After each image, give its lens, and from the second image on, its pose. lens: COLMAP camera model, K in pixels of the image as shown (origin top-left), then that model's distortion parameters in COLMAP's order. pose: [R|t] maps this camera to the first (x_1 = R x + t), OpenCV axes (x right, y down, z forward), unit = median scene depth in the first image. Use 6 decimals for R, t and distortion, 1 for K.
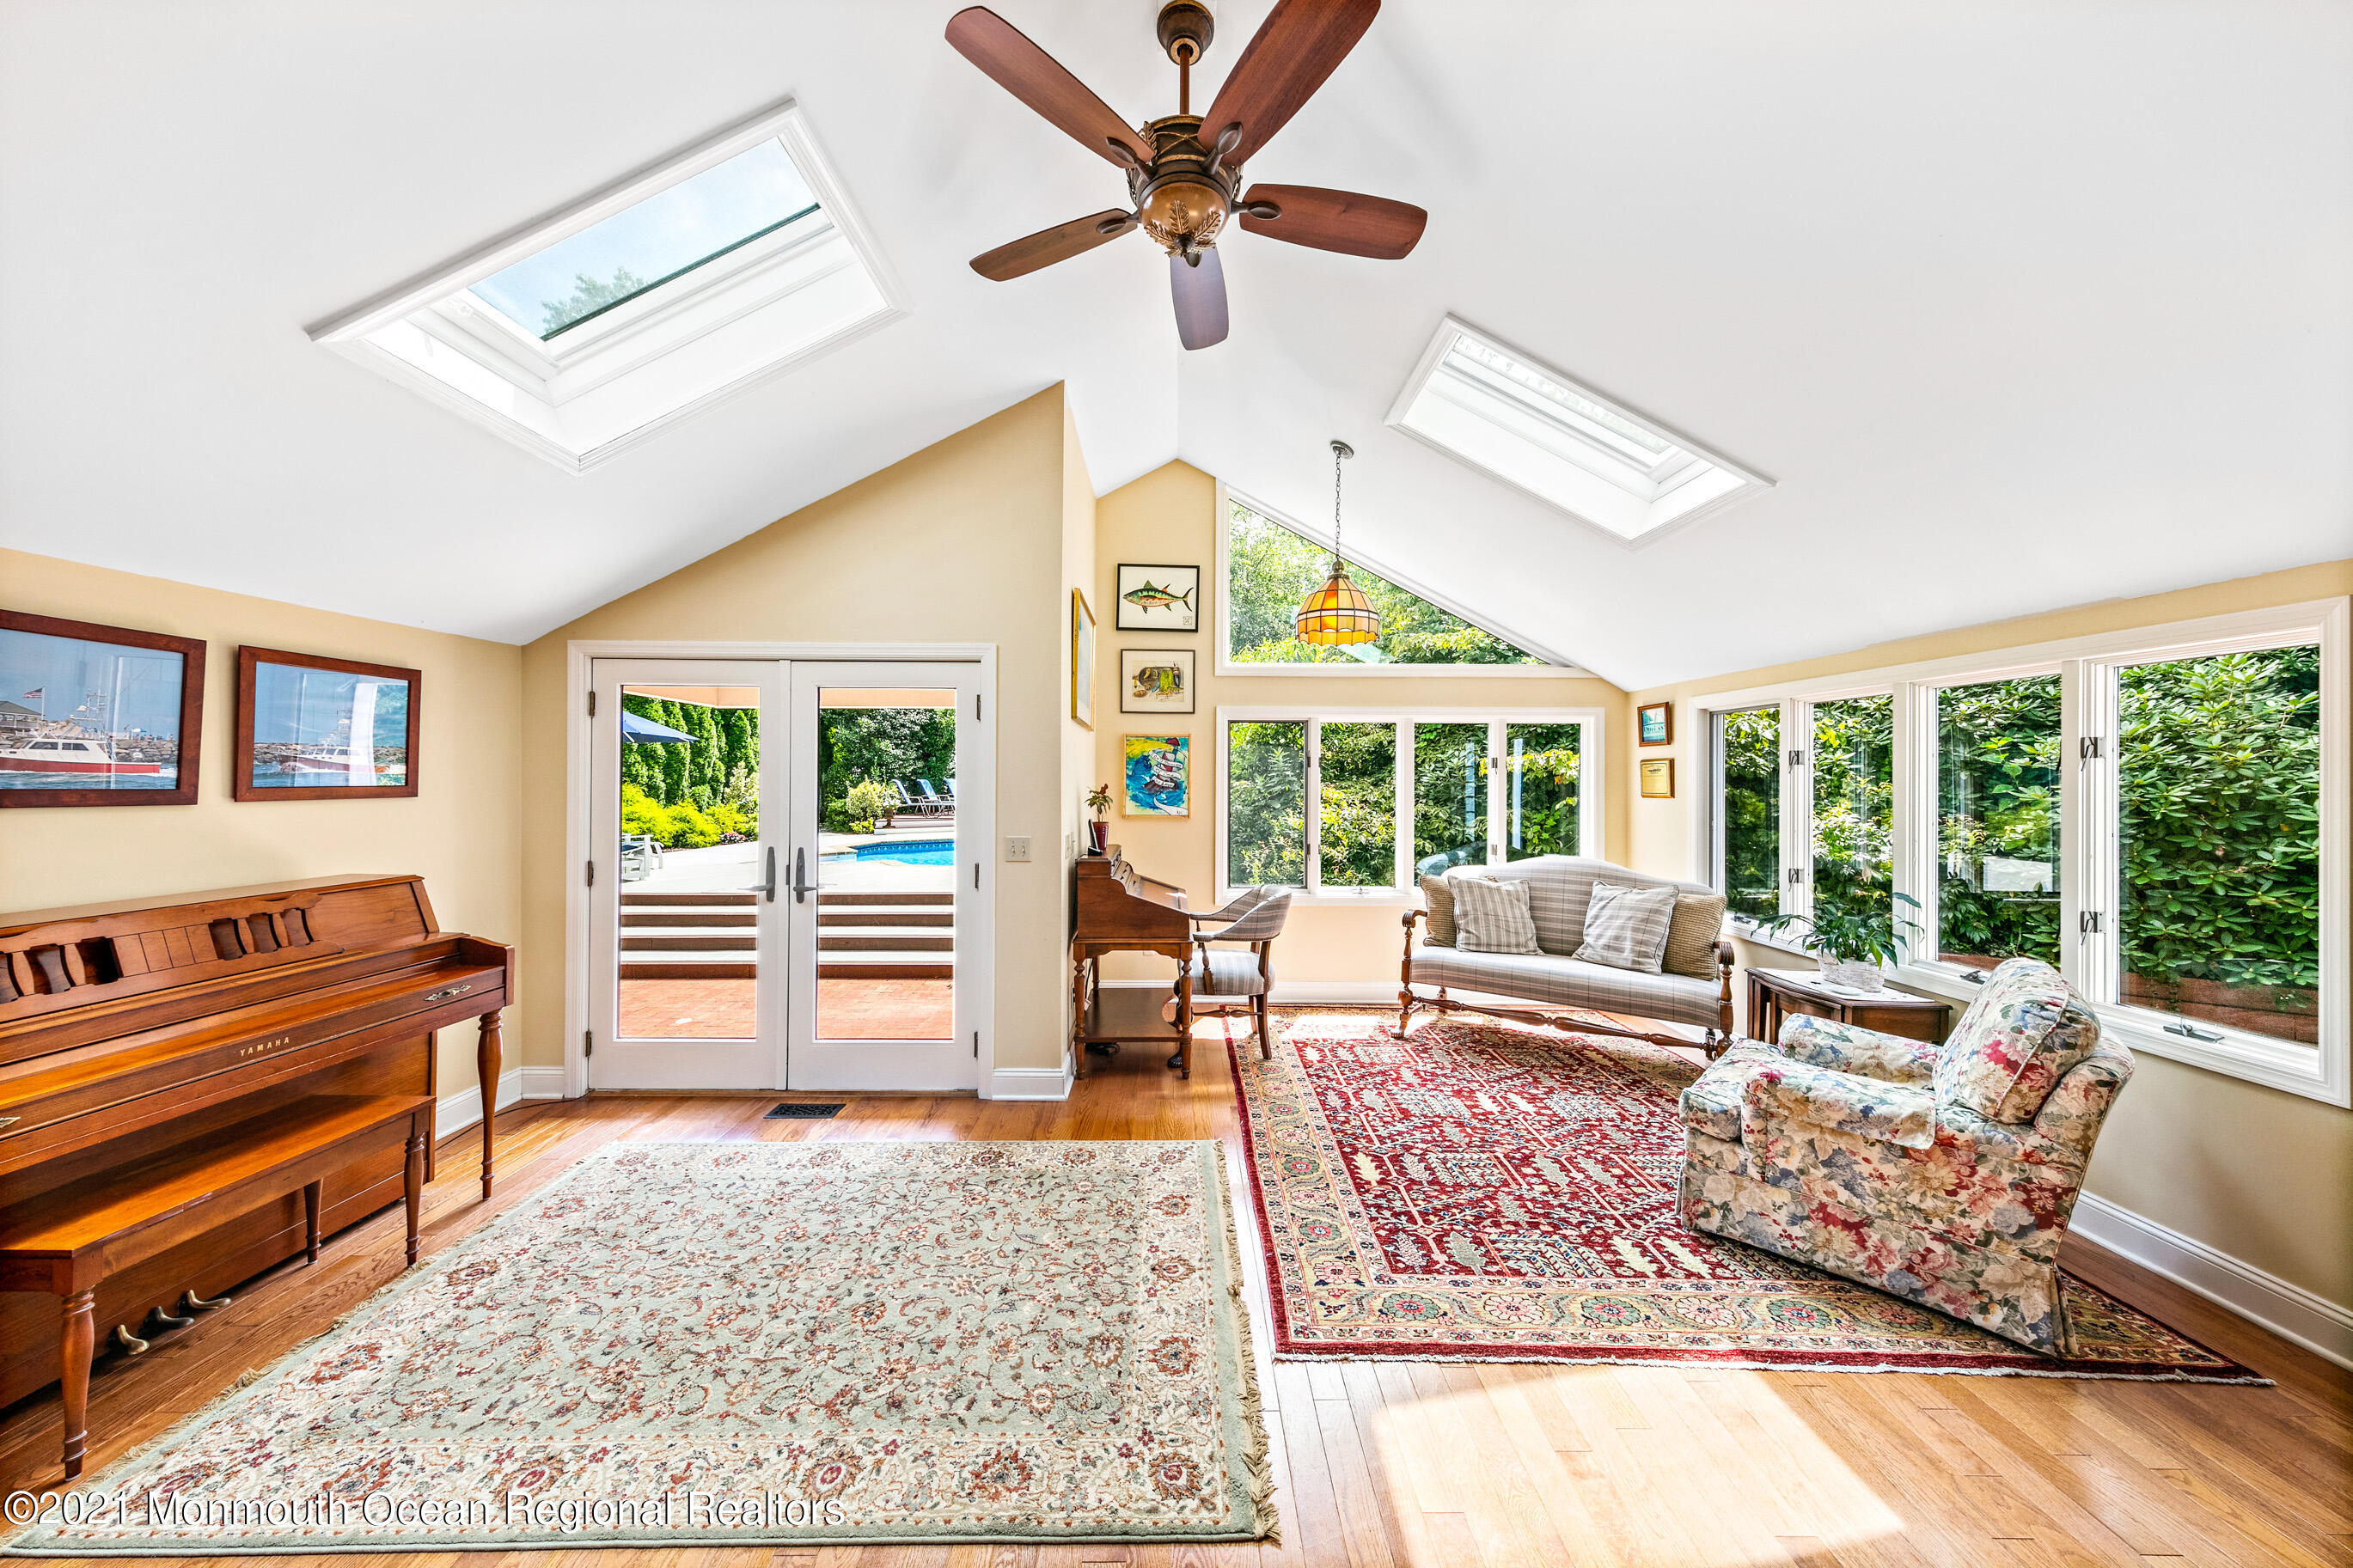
lens RADIAL K [[791.9, 0, 1172.2], [0, 791.9, 787.1], [0, 0, 1]] dist [0.002429, 0.000055]
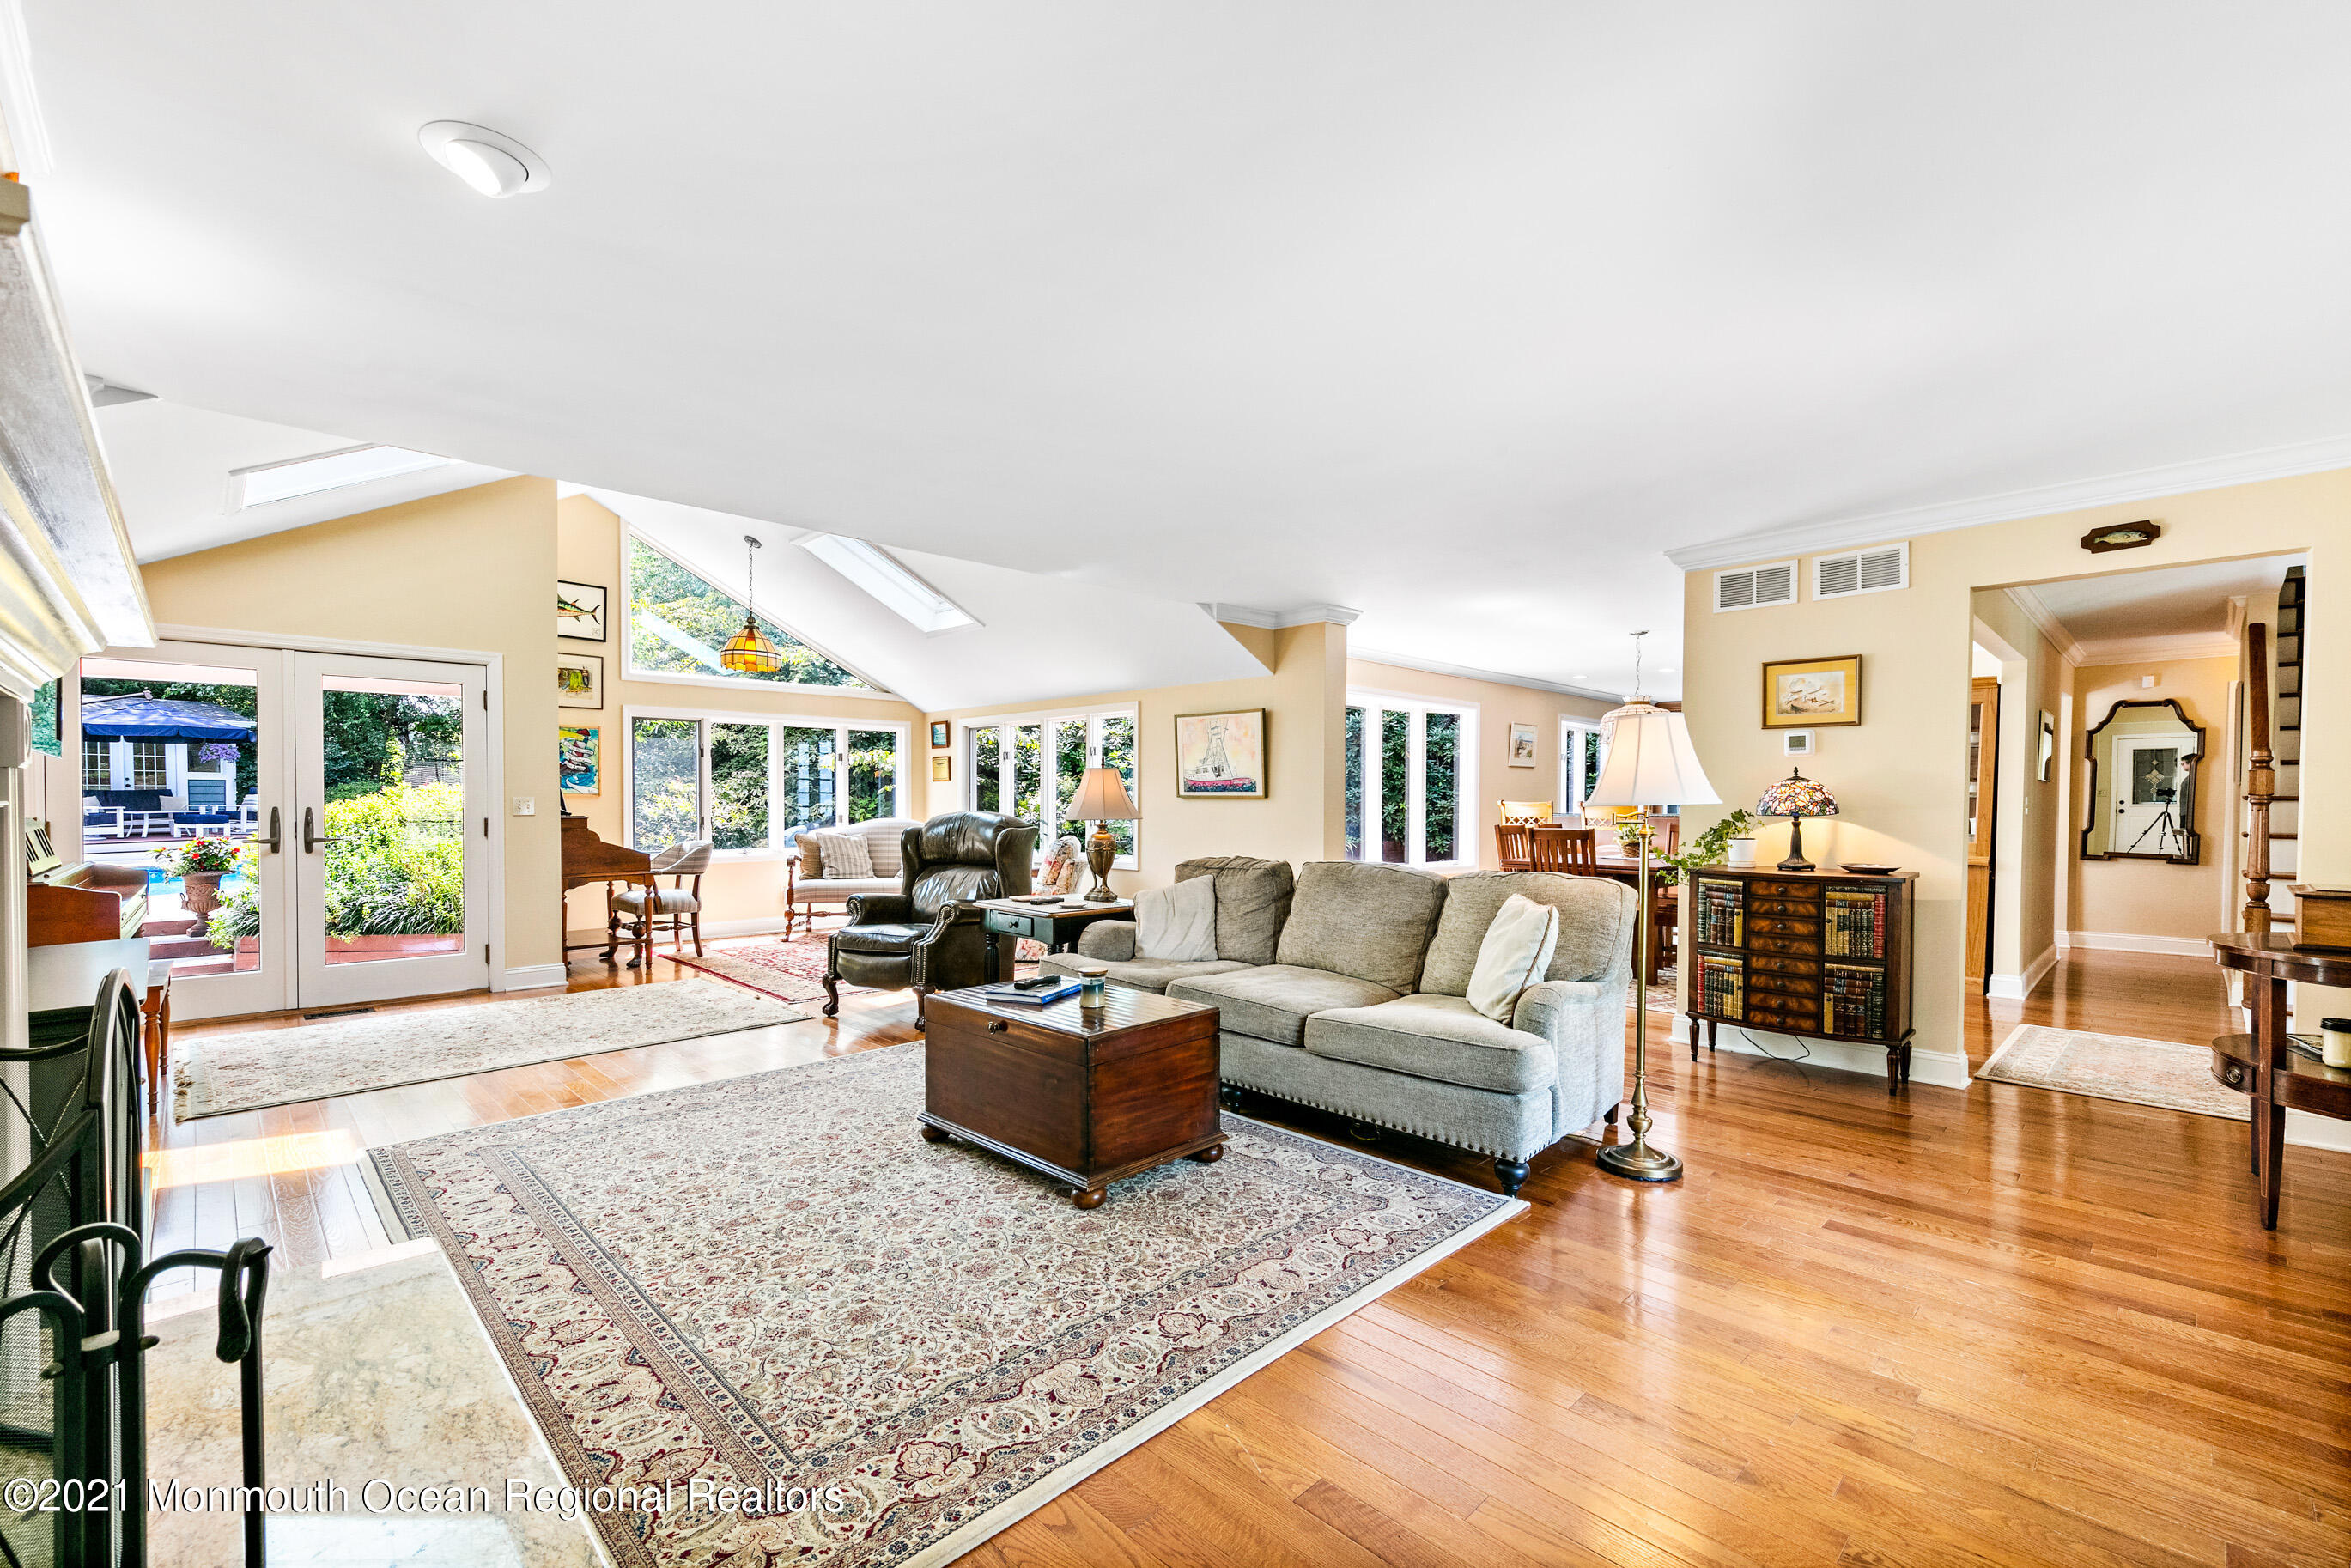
lens RADIAL K [[994.7, 0, 1170.3], [0, 994.7, 790.7], [0, 0, 1]] dist [0.013148, -0.000160]
pose [[0.722113, 0.001744, 0.691773, -0.428620], [0.009085, 0.999887, -0.012004, 0.060358], [-0.691716, 0.014954, 0.722015, -0.742661]]
